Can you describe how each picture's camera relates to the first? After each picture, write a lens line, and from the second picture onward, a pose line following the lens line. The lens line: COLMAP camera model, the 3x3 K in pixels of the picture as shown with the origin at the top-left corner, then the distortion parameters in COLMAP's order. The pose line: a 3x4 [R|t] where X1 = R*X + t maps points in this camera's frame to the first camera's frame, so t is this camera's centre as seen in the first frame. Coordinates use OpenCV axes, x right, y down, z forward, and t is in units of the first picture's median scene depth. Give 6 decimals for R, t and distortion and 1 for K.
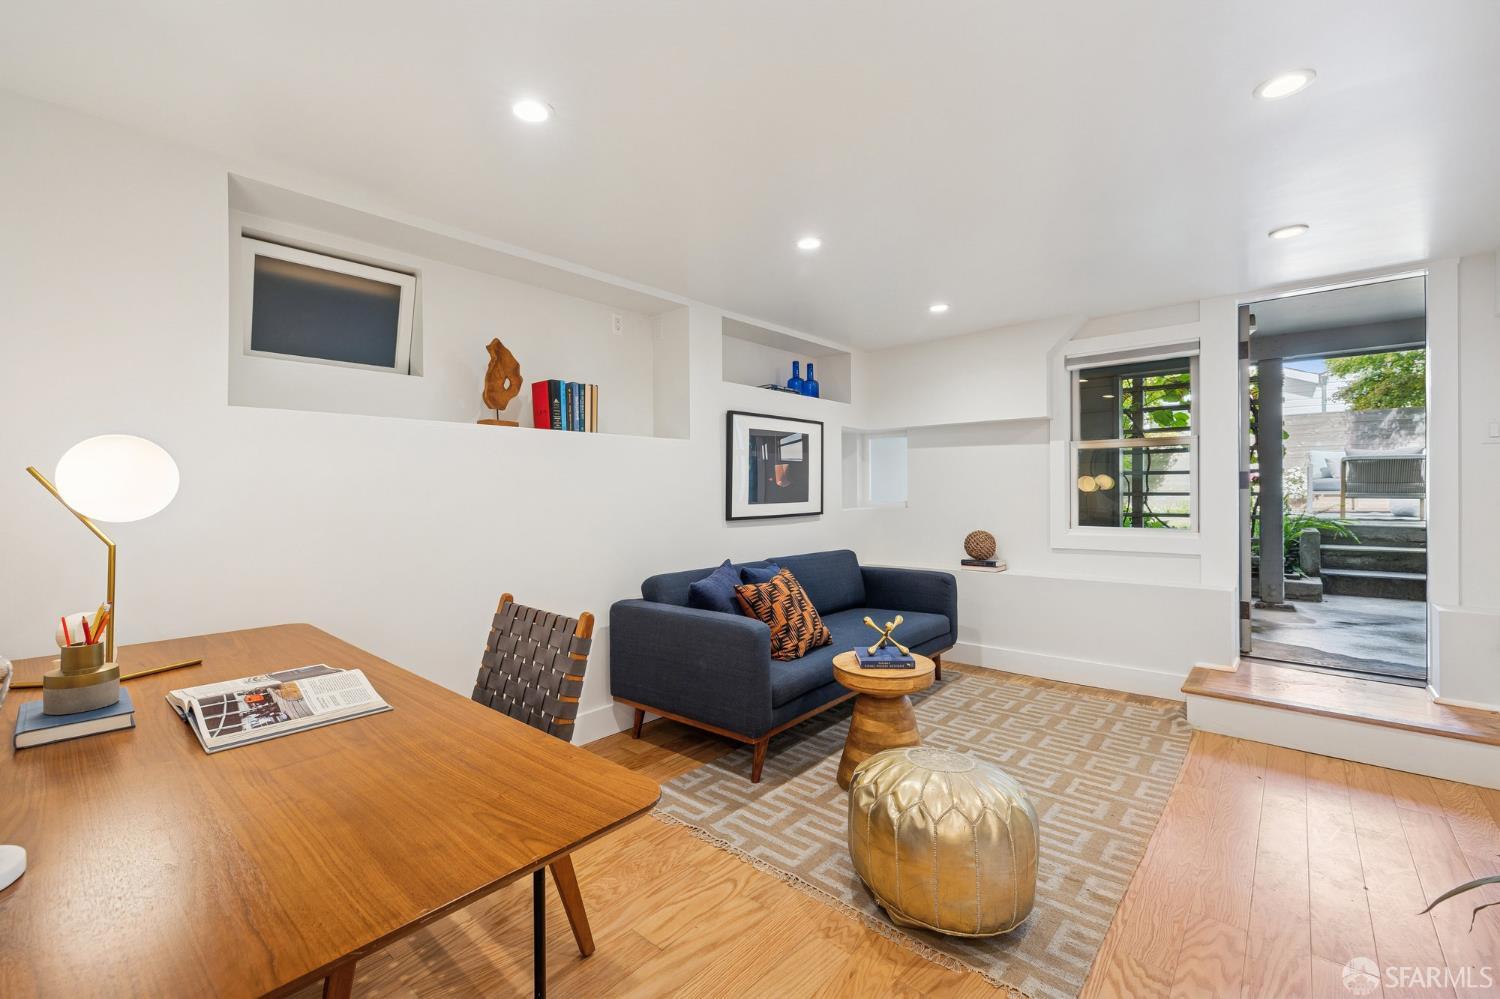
lens RADIAL K [[640.9, 0, 749.7], [0, 640.9, 492.7], [0, 0, 1]] dist [0.000964, -0.000620]
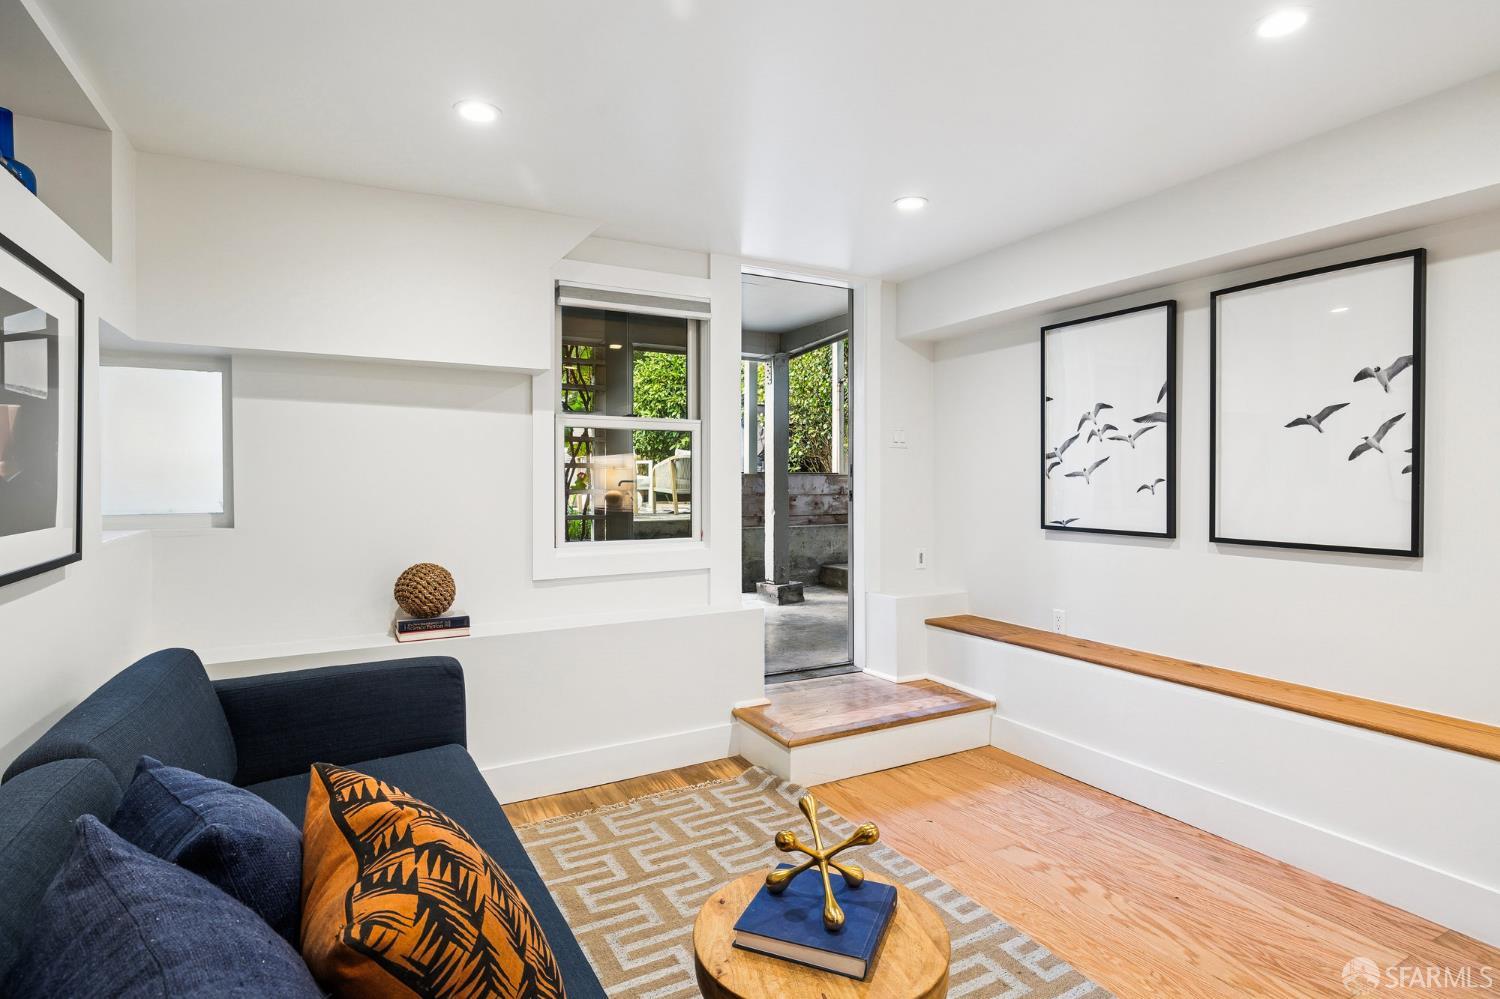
lens RADIAL K [[752.8, 0, 751.3], [0, 752.8, 488.0], [0, 0, 1]] dist [0.001473, 0.000046]
pose [[0.345156, -0.003581, 0.938538, -0.168367], [0.004329, 0.999988, 0.002223, -0.005509], [-0.938535, 0.003296, 0.345168, 0.616955]]
